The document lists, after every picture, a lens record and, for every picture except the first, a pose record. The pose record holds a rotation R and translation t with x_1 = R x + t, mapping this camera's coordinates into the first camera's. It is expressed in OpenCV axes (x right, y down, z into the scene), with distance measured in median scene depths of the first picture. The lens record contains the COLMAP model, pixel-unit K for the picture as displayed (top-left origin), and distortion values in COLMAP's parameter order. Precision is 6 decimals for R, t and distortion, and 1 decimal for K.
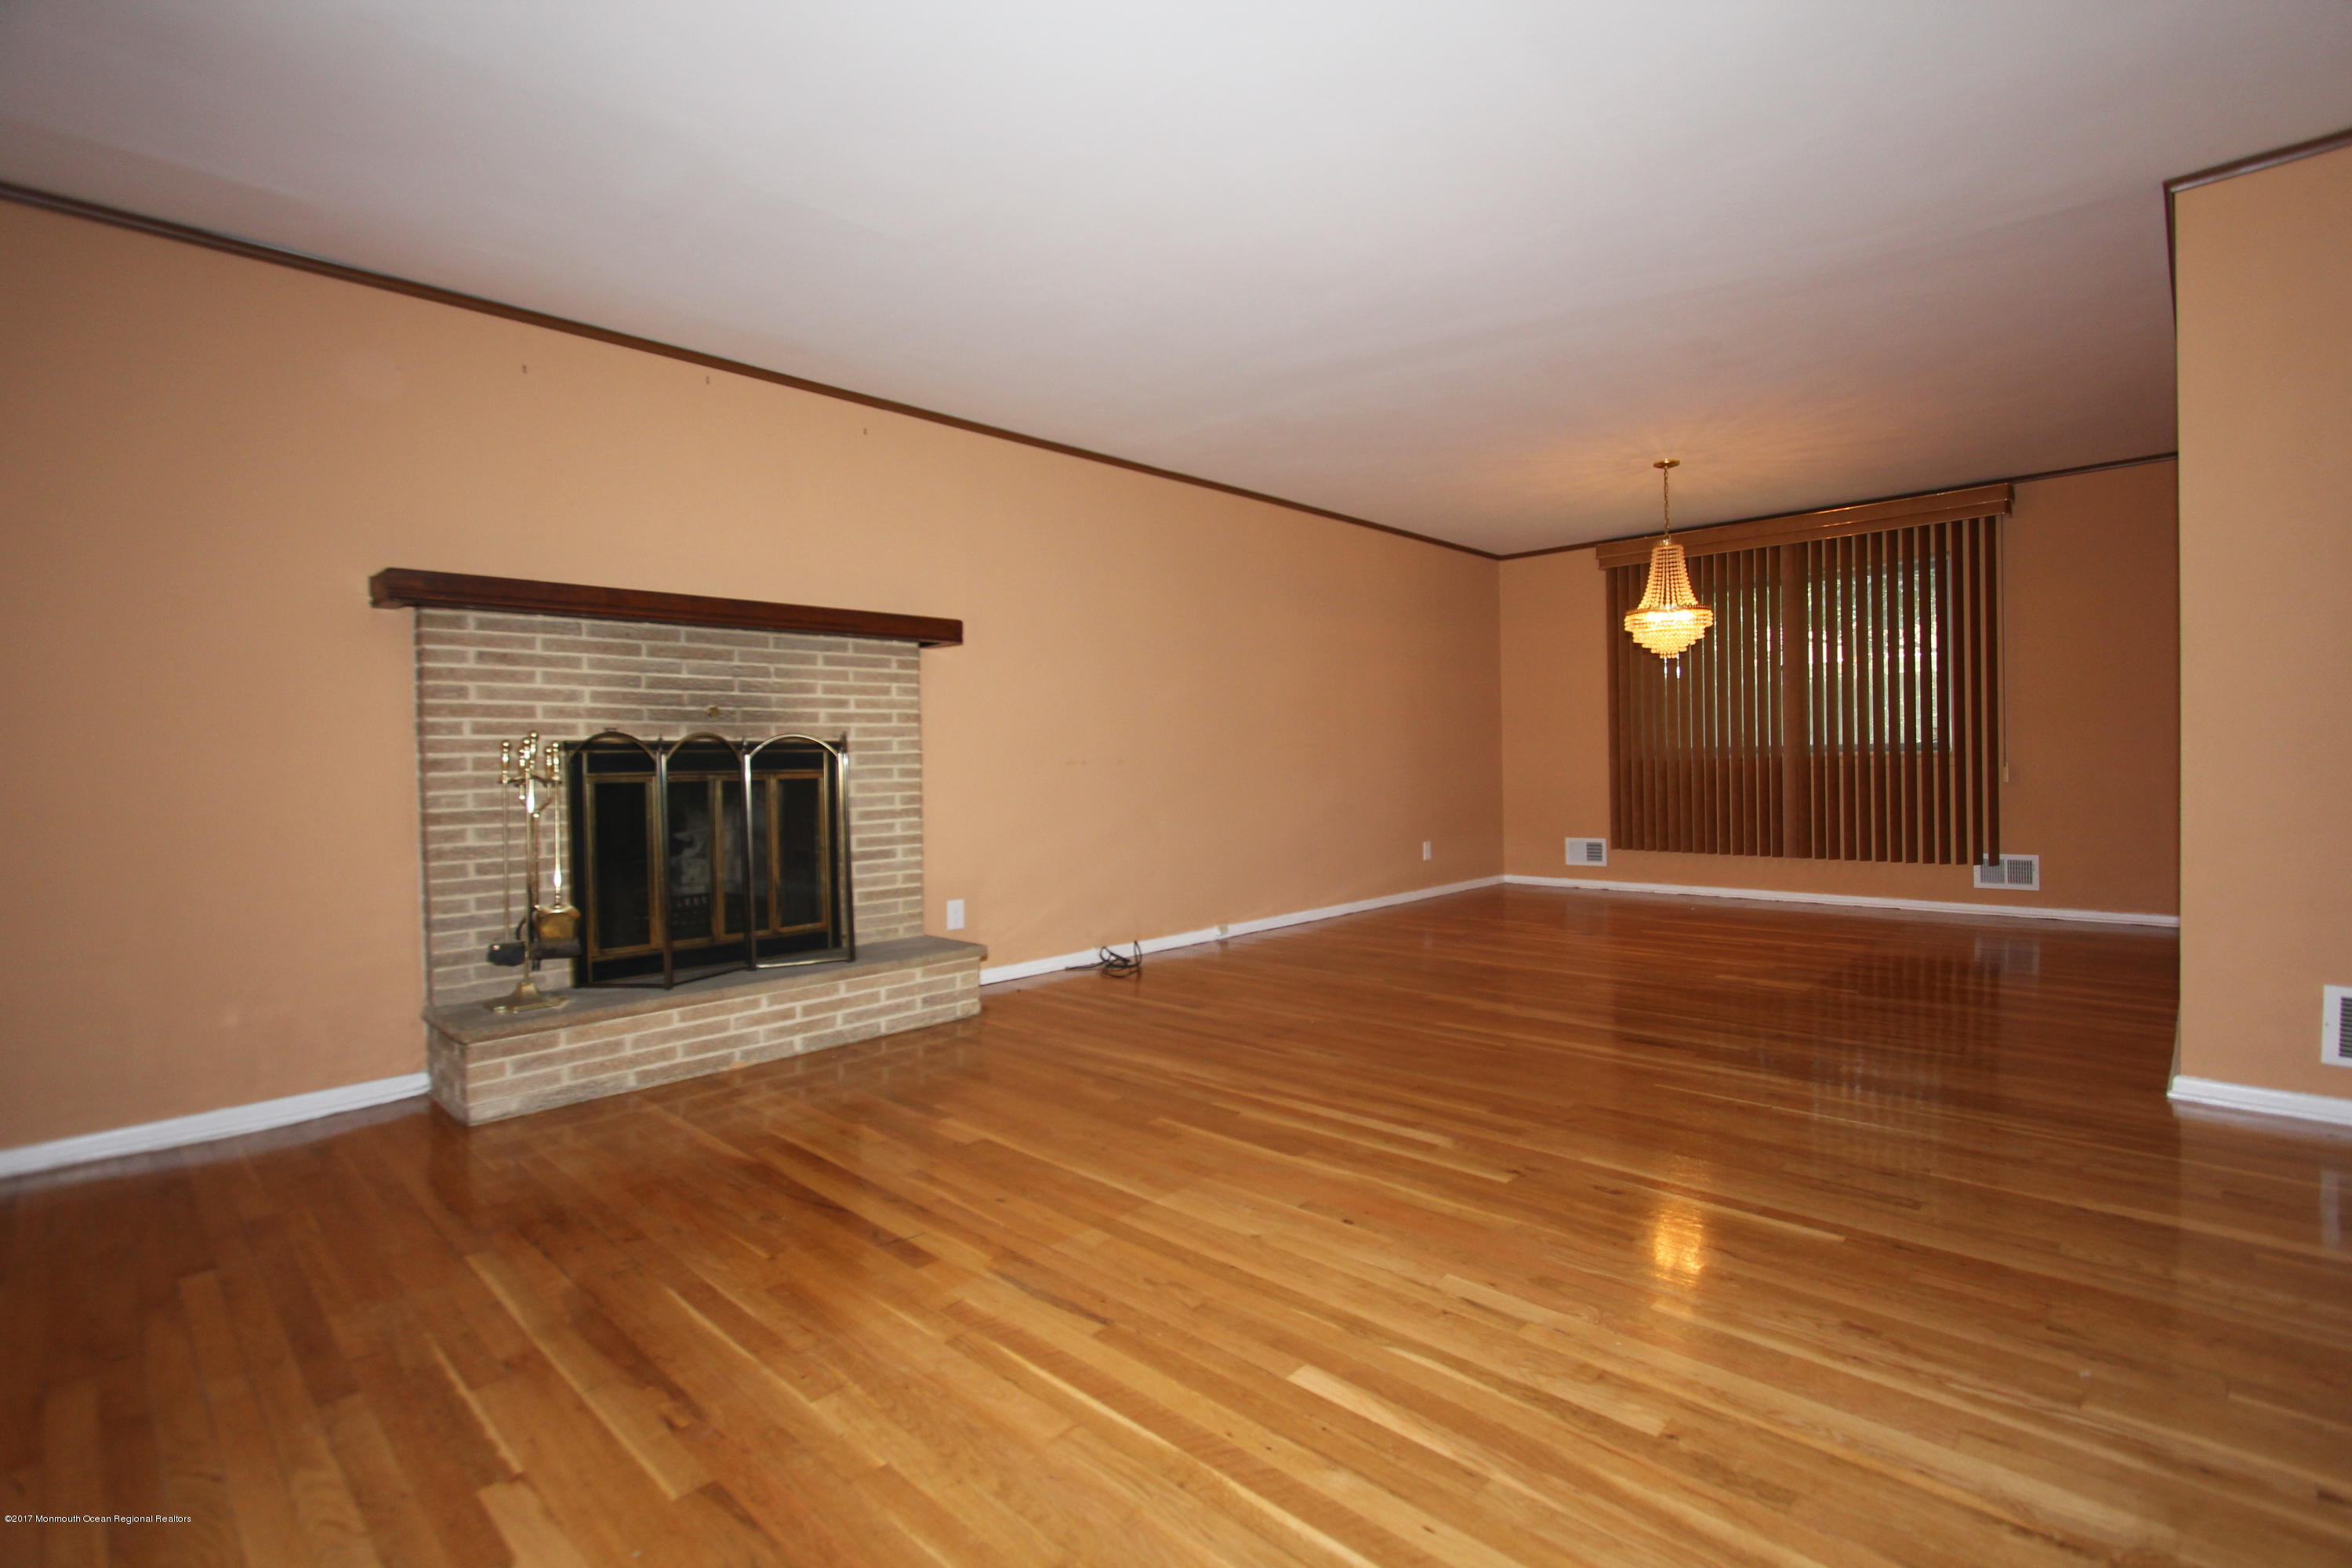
lens RADIAL K [[1089.2, 0, 1183.6], [0, 1089.2, 781.9], [0, 0, 1]] dist [-0.012986, 0.002404]
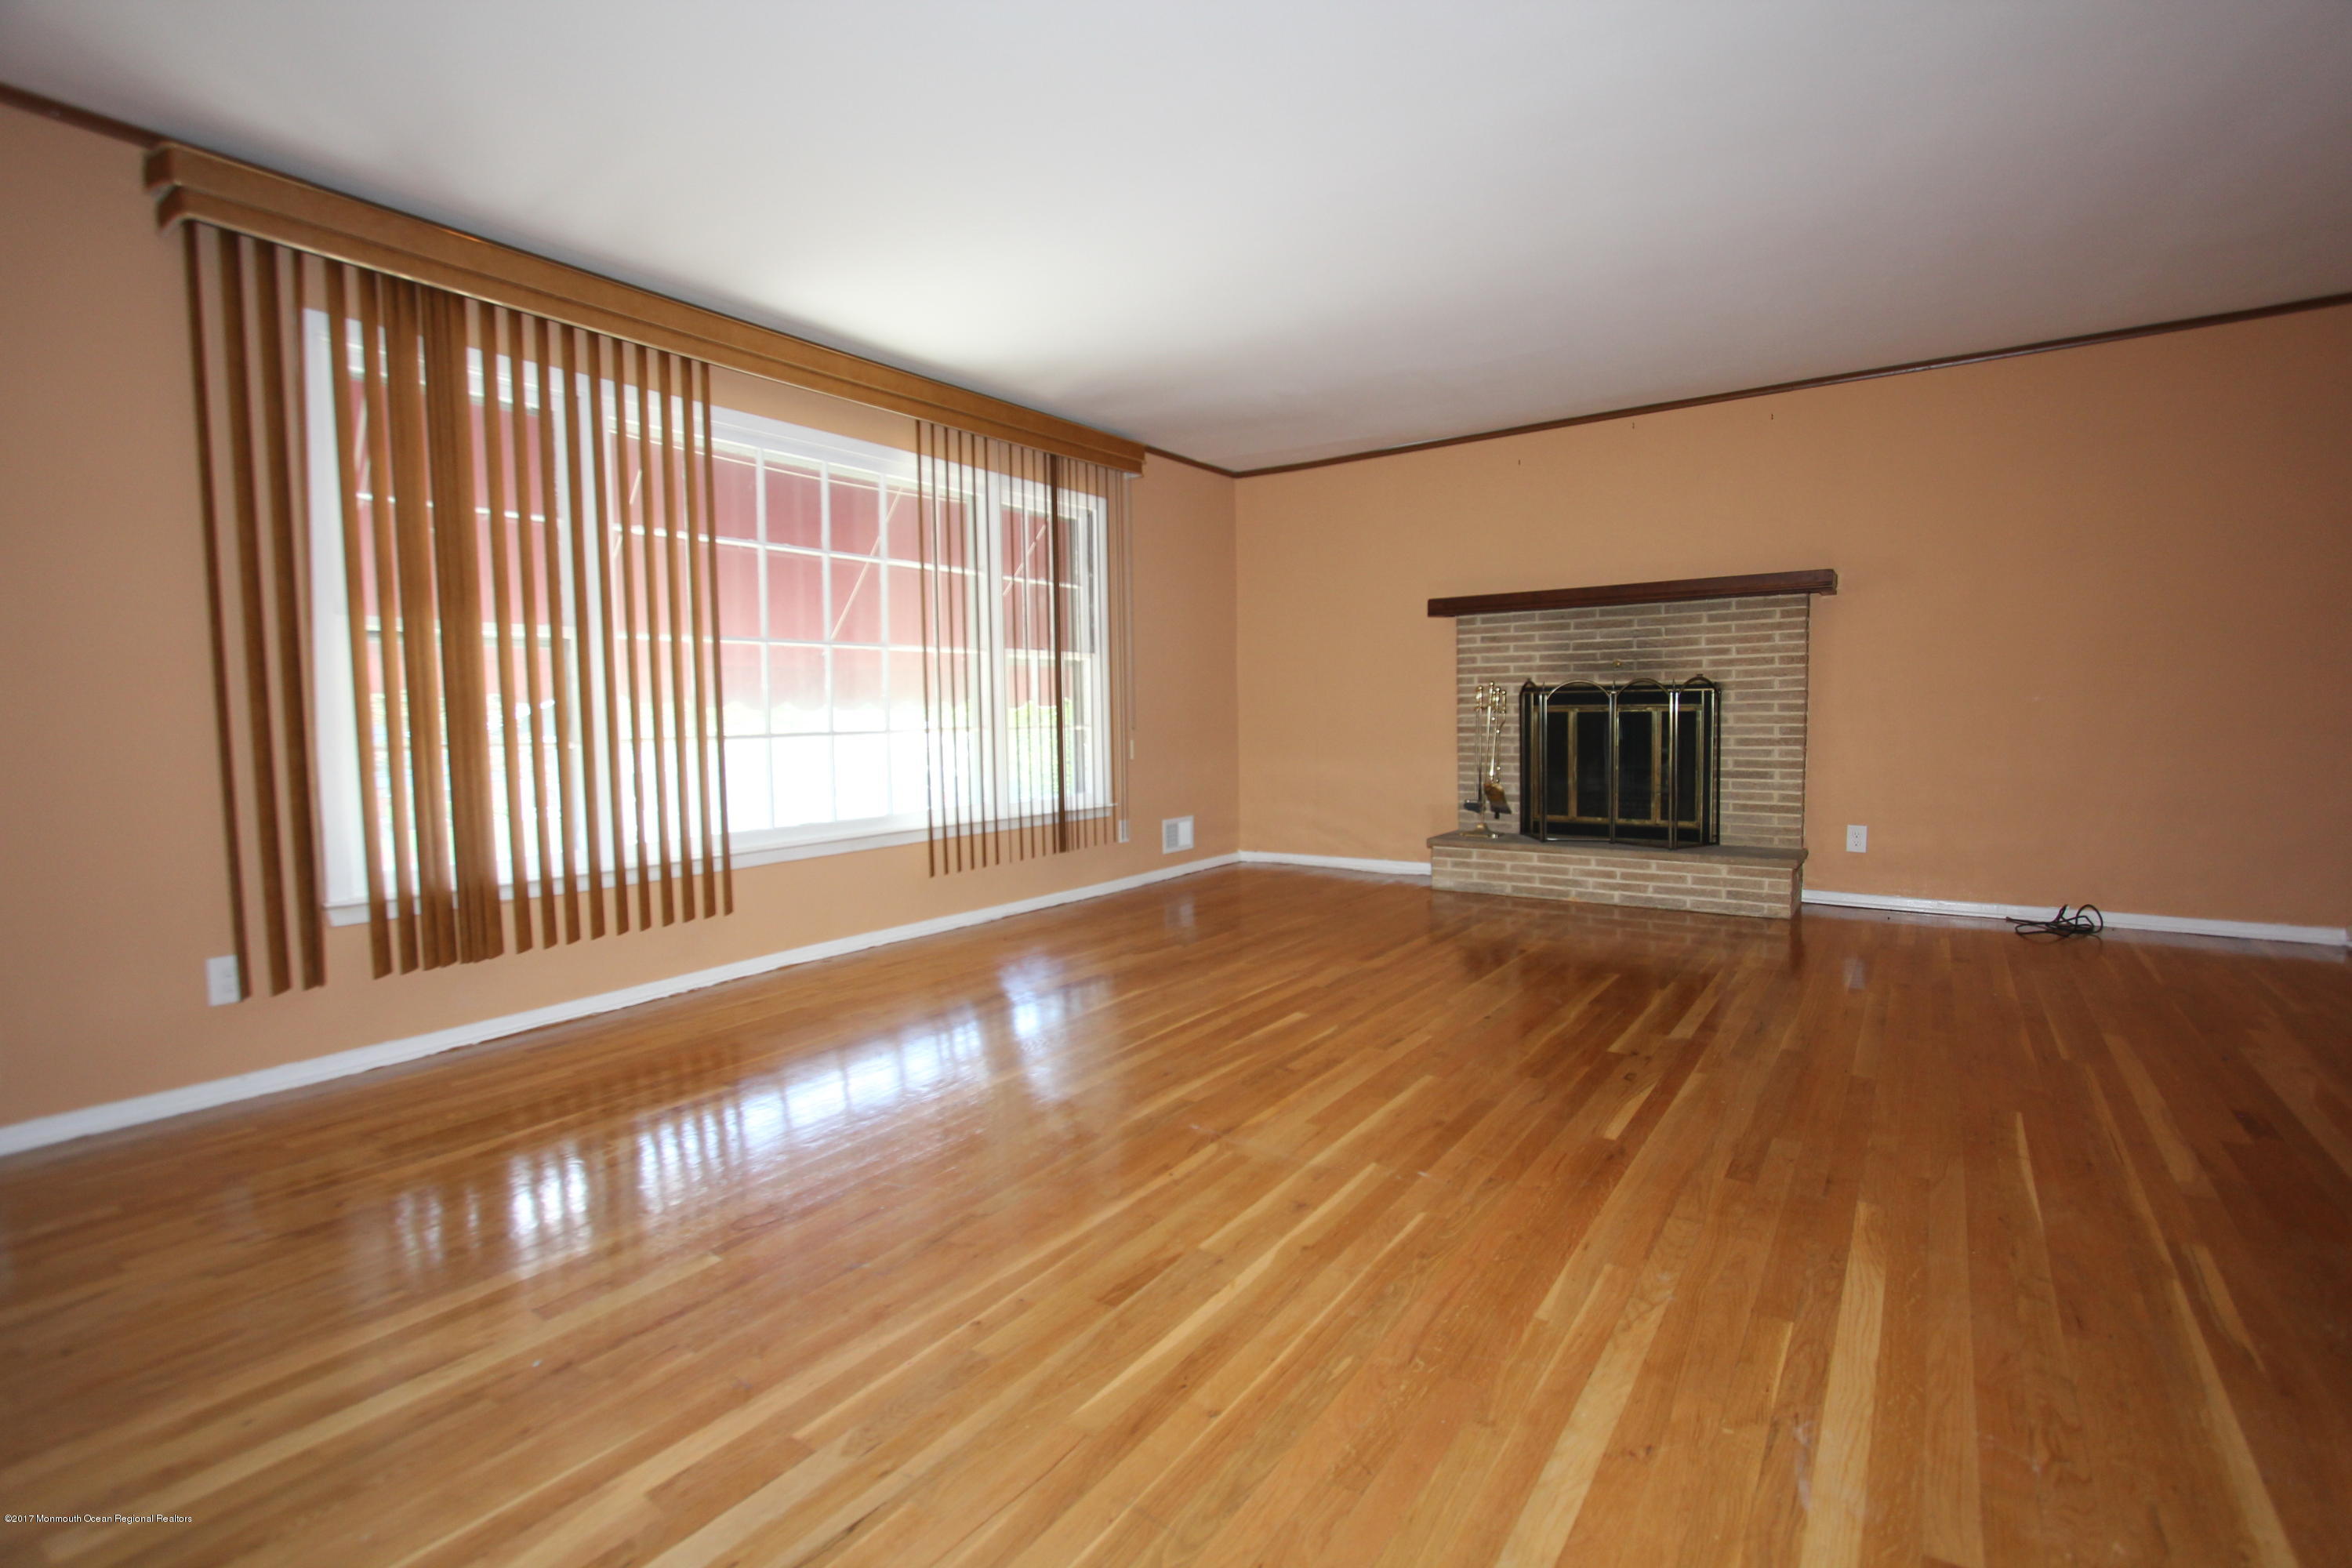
lens RADIAL K [[1089.2, 0, 1185.0], [0, 1089.2, 780.9], [0, 0, 1]] dist [-0.012986, 0.002404]
pose [[0.142824, 0.081640, -0.986375, 0.932037], [-0.007688, 0.996654, 0.081378, -0.022607], [0.989718, -0.004039, 0.142973, 0.227869]]
